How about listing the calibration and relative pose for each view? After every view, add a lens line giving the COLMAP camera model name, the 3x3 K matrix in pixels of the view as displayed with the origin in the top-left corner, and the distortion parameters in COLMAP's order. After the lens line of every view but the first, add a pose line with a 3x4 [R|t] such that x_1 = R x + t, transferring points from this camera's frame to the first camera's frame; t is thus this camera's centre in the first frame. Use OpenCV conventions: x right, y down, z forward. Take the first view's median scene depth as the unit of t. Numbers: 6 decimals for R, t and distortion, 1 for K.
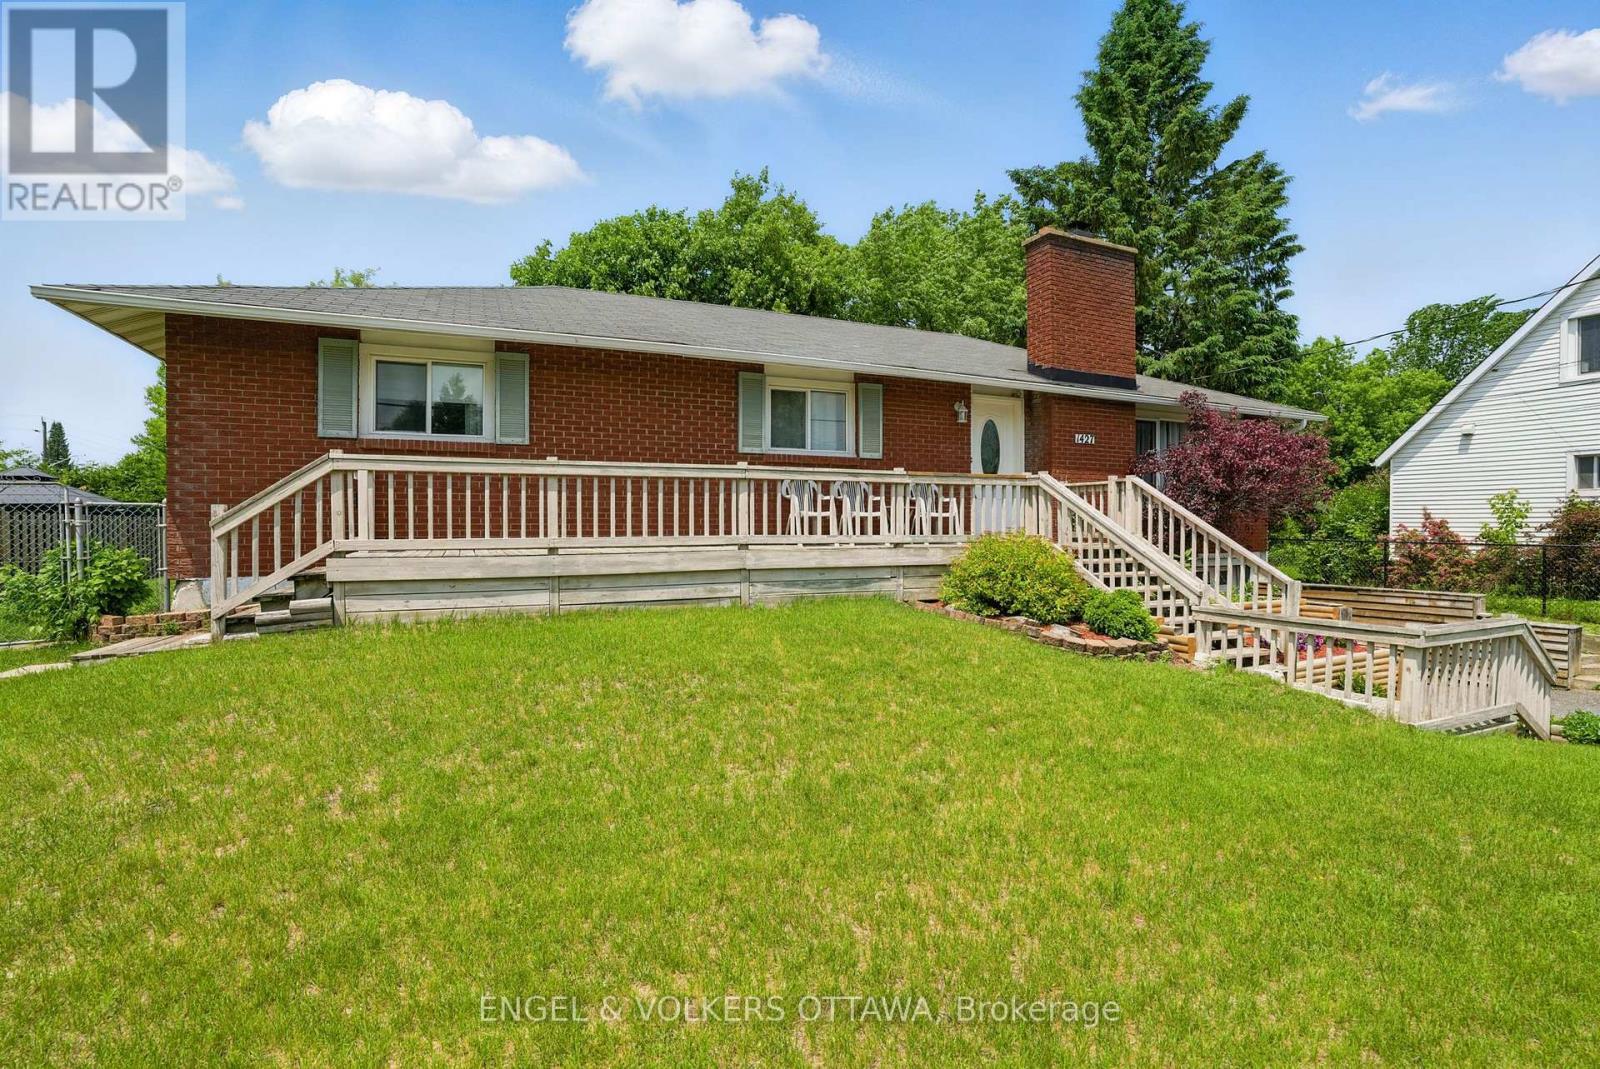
lens RADIAL K [[751.2, 0, 802.5], [0, 751.2, 532.7], [0, 0, 1]] dist [-0.047396, 0.007566]
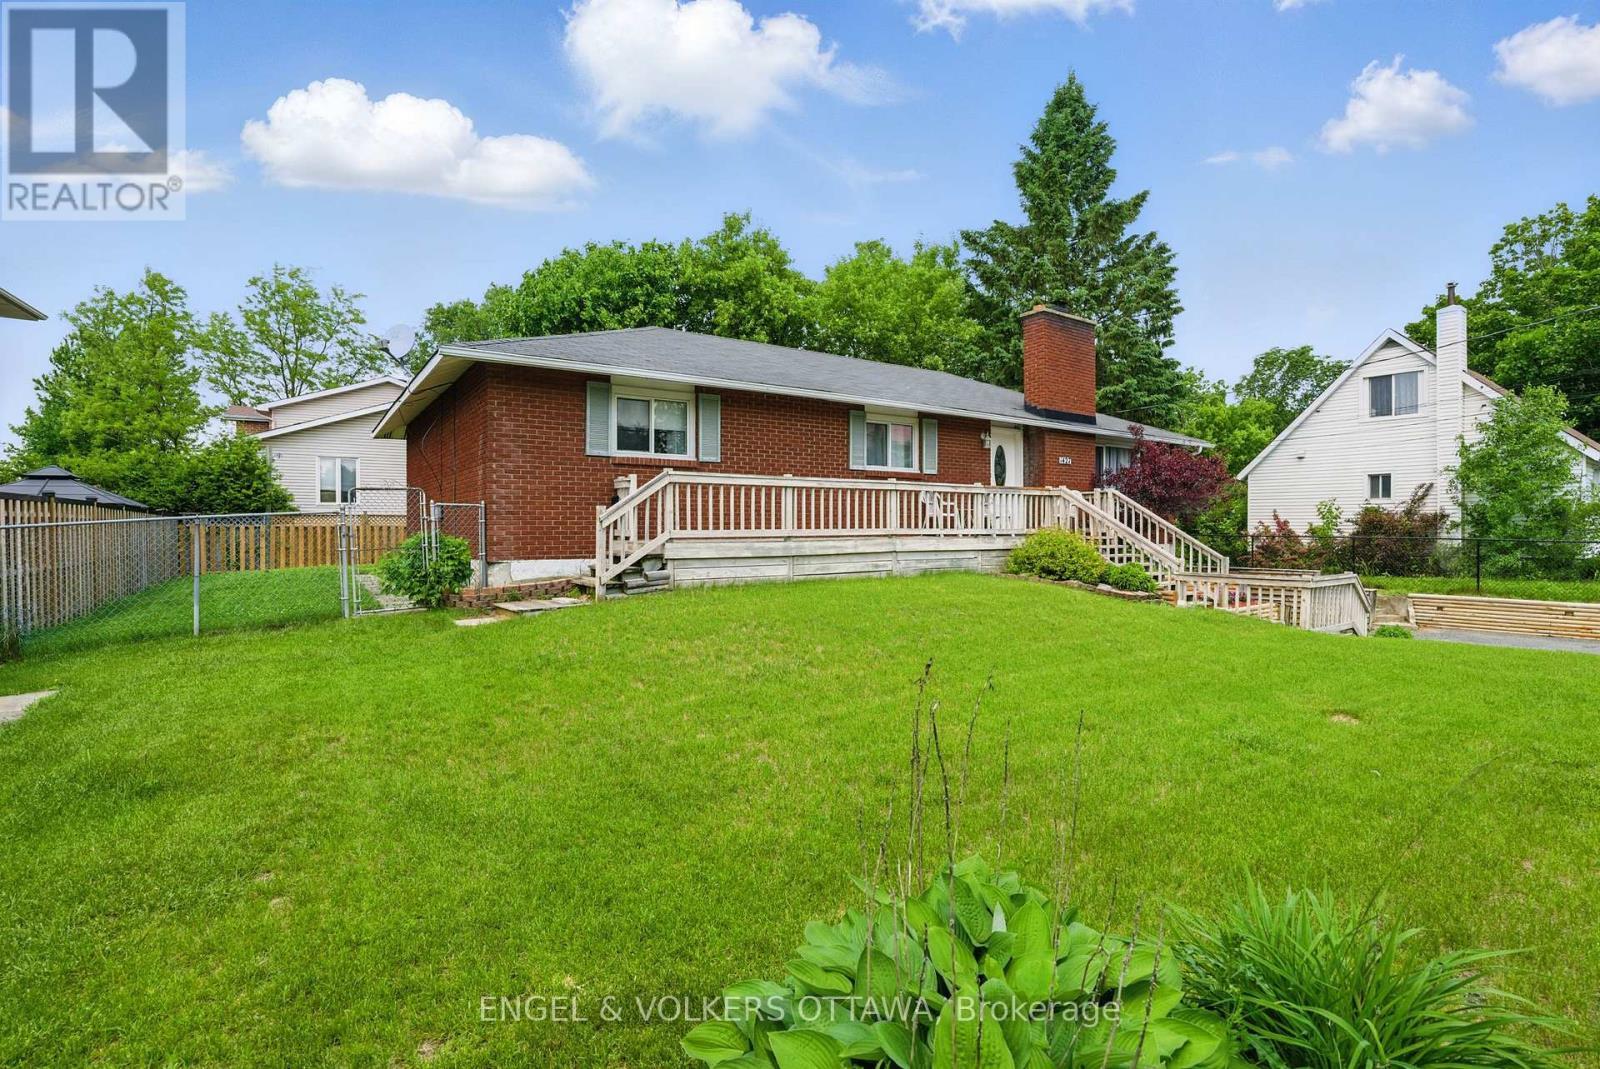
lens RADIAL K [[751.2, 0, 792.0], [0, 751.2, 536.9], [0, 0, 1]] dist [-0.047396, 0.007566]
pose [[0.986015, -0.000583, 0.166658, -0.348396], [-0.000682, 0.999971, 0.007530, 0.006193], [-0.166658, -0.007538, 0.985986, -0.280062]]
